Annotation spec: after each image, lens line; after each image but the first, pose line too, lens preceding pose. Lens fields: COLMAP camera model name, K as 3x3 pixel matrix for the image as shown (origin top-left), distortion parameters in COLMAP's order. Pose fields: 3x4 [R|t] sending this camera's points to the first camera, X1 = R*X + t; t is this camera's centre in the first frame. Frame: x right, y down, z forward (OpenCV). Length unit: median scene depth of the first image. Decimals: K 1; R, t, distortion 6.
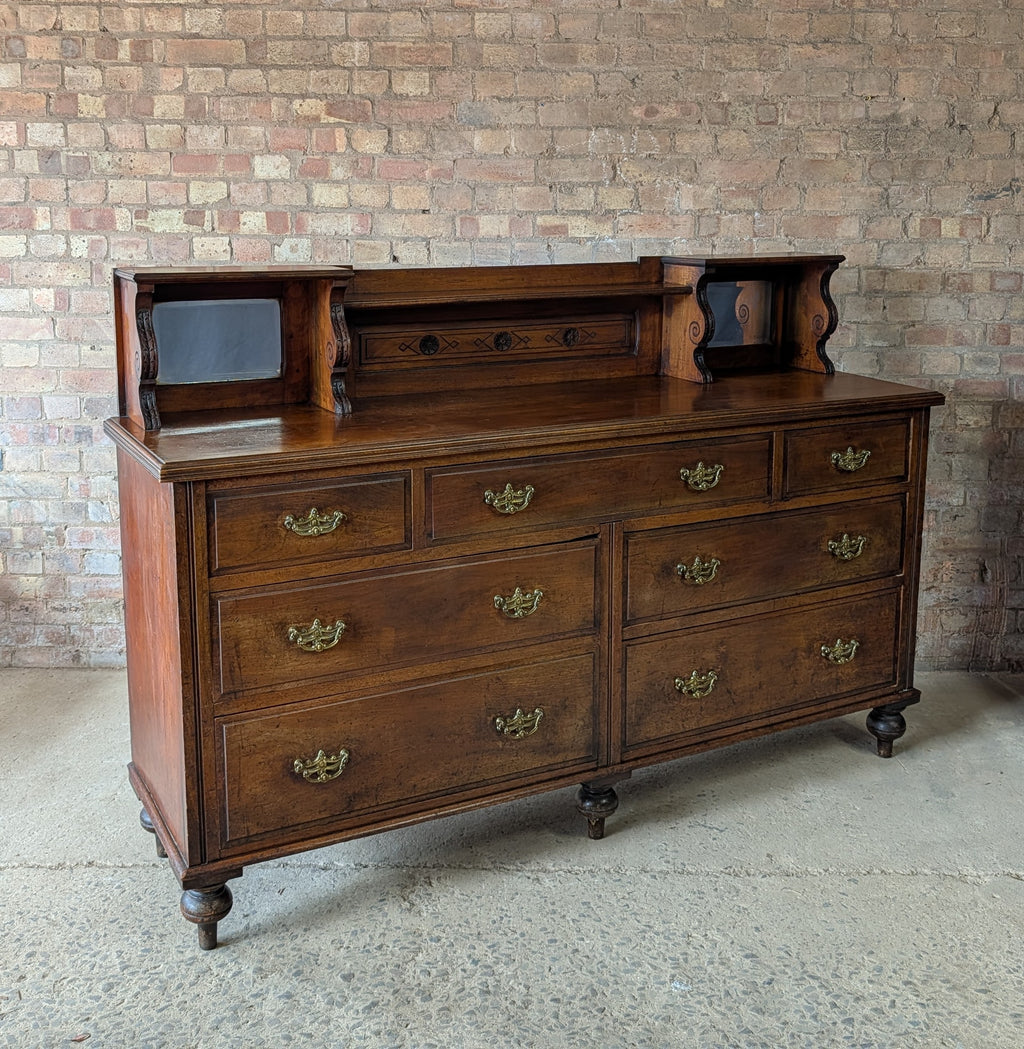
lens RADIAL K [[1234.2, 0, 511.0], [0, 1234.2, 384.9], [0, 0, 1]] dist [0.006973, 0.000000]
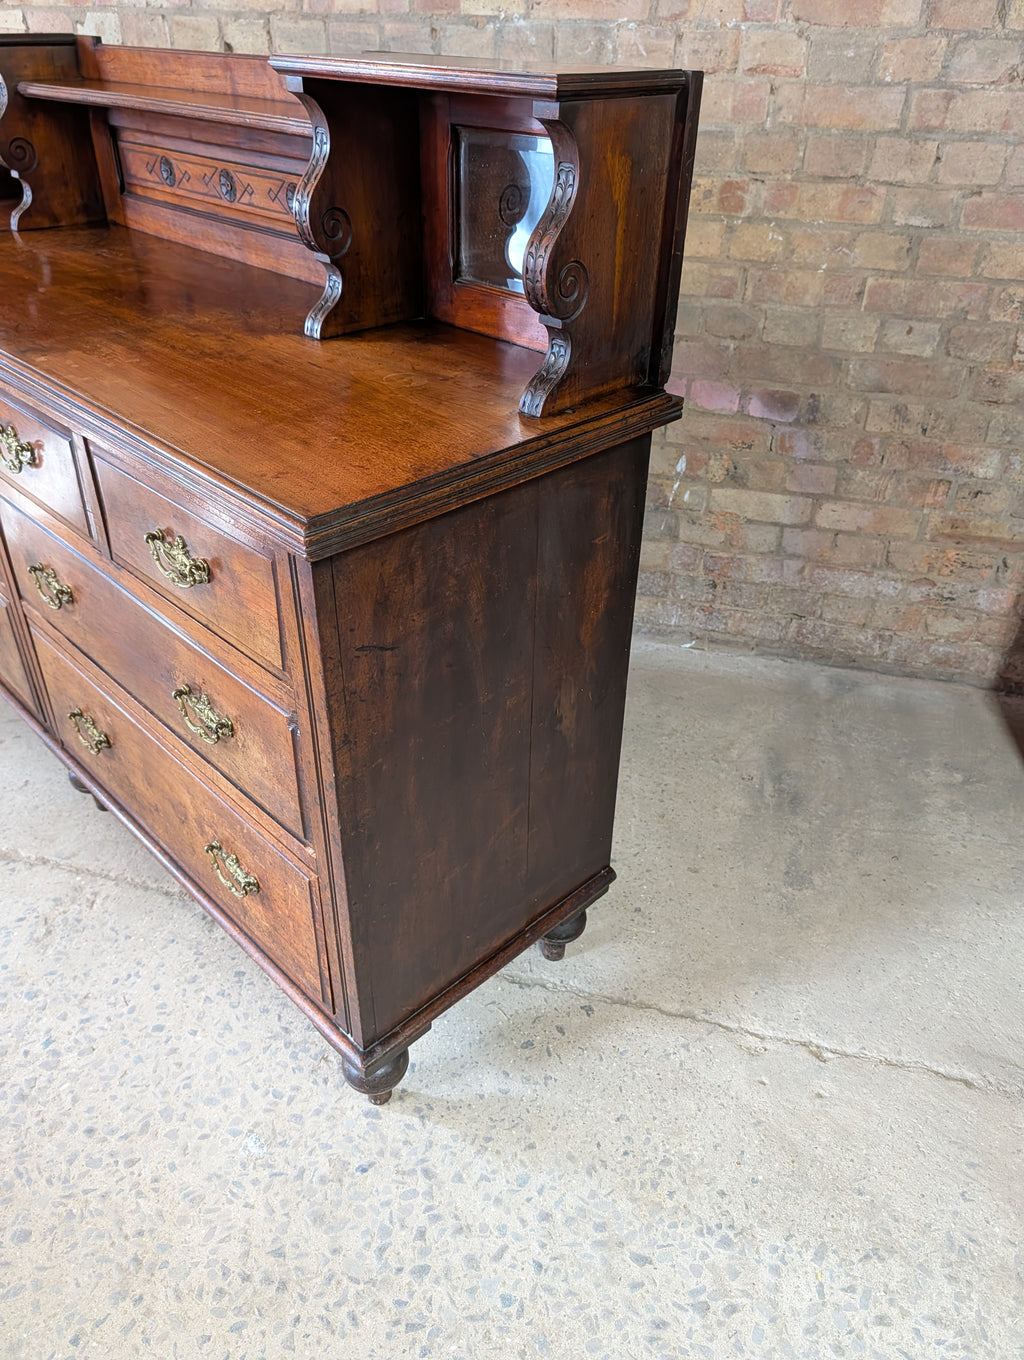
lens RADIAL K [[975.5, 0, 504.8], [0, 975.5, 688.1], [0, 0, 1]] dist [0.006338, -0.011111]
pose [[0.966851, 0.156871, -0.201471, 0.234598], [-0.053840, 0.896534, 0.439690, -0.027887], [0.249601, -0.414267, 0.875261, 0.401279]]
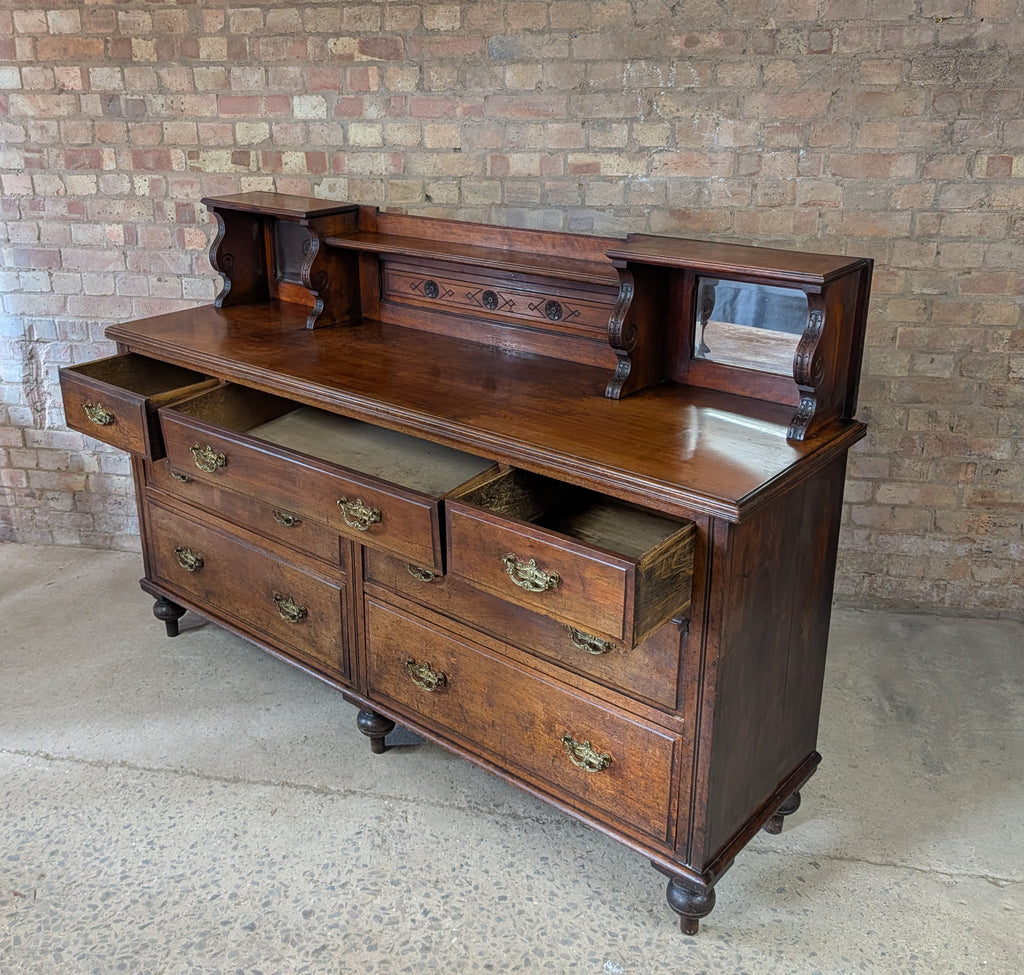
lens RADIAL K [[1060.9, 0, 430.1], [0, 1060.9, 430.2], [0, 0, 1]] dist [-0.000102, 0.000000]
pose [[0.979095, 0.046241, -0.198076, 0.091641], [-0.008033, 0.981847, 0.189504, -0.081053], [0.203243, -0.183951, 0.961693, 0.123364]]
